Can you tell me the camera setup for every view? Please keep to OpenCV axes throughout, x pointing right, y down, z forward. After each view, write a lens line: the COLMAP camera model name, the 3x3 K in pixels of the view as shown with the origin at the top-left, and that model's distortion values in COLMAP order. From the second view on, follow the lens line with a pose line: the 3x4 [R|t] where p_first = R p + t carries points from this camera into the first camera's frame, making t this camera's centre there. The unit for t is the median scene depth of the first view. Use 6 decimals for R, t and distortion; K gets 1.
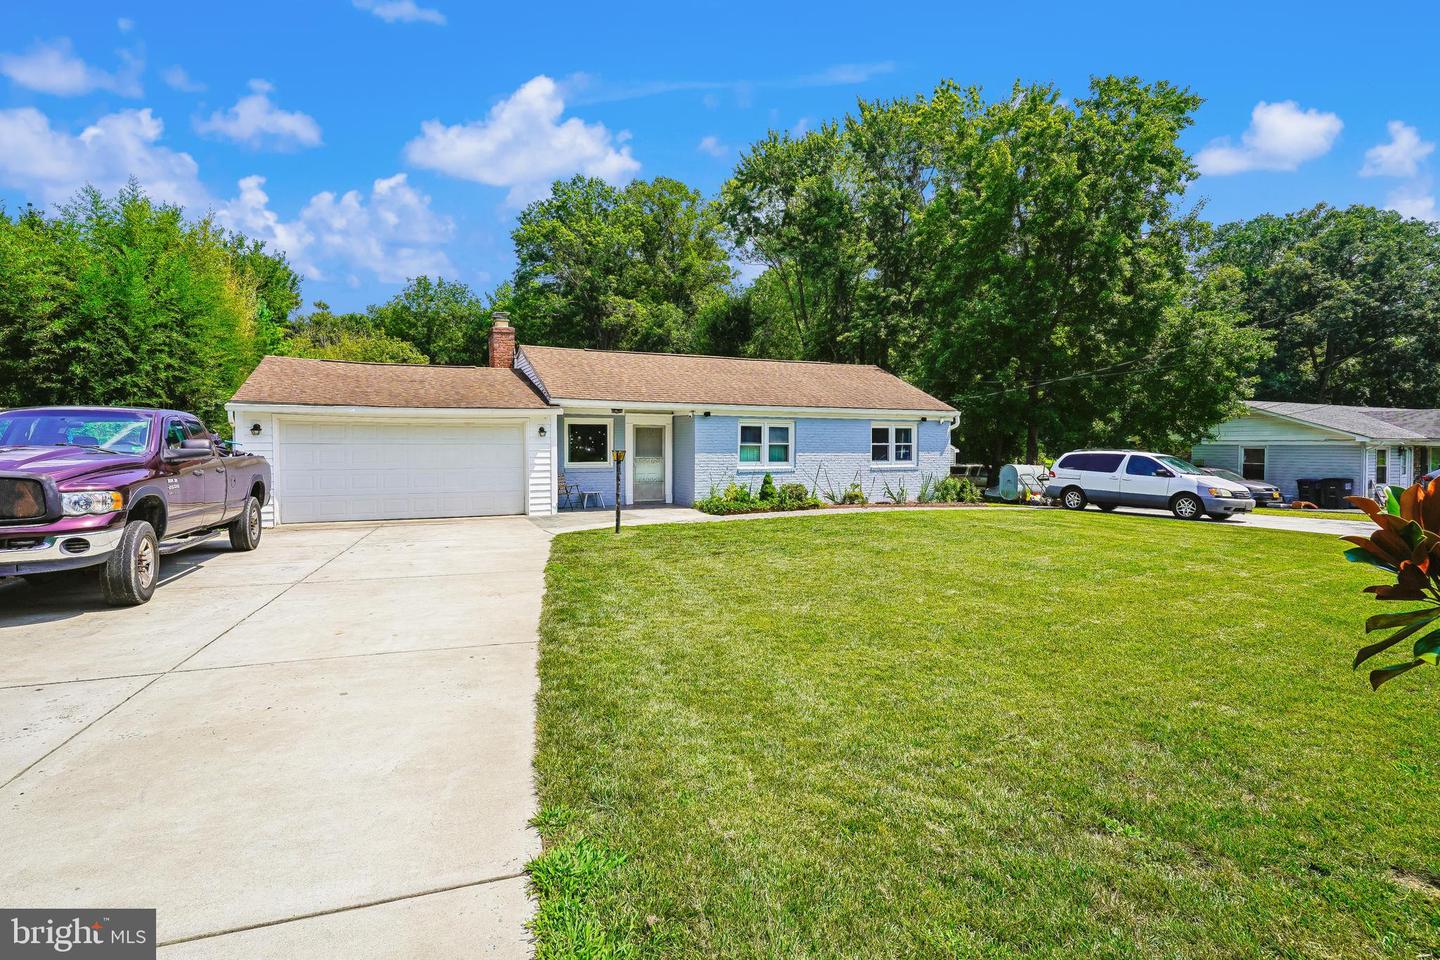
lens RADIAL K [[699.3, 0, 711.8], [0, 699.3, 429.2], [0, 0, 1]] dist [-0.017231, 0.000406]
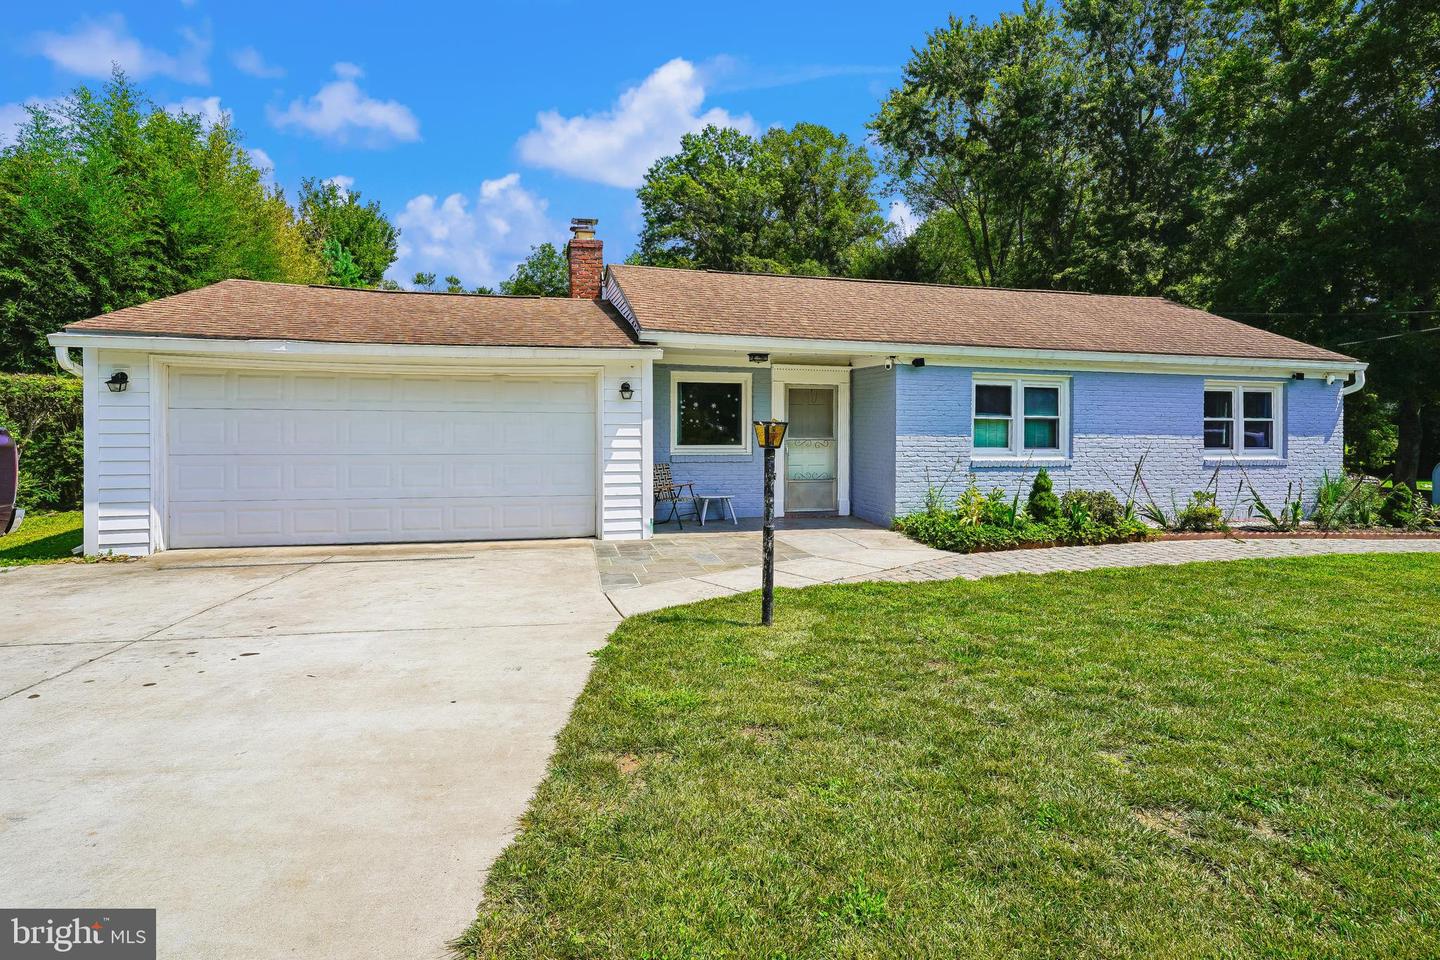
lens RADIAL K [[699.3, 0, 711.8], [0, 699.3, 429.2], [0, 0, 1]] dist [-0.017231, 0.000406]
pose [[0.981956, 0.007734, -0.188950, -0.056900], [-0.002744, 0.999641, 0.026659, 0.015787], [0.189088, -0.025660, 0.981625, 0.377004]]
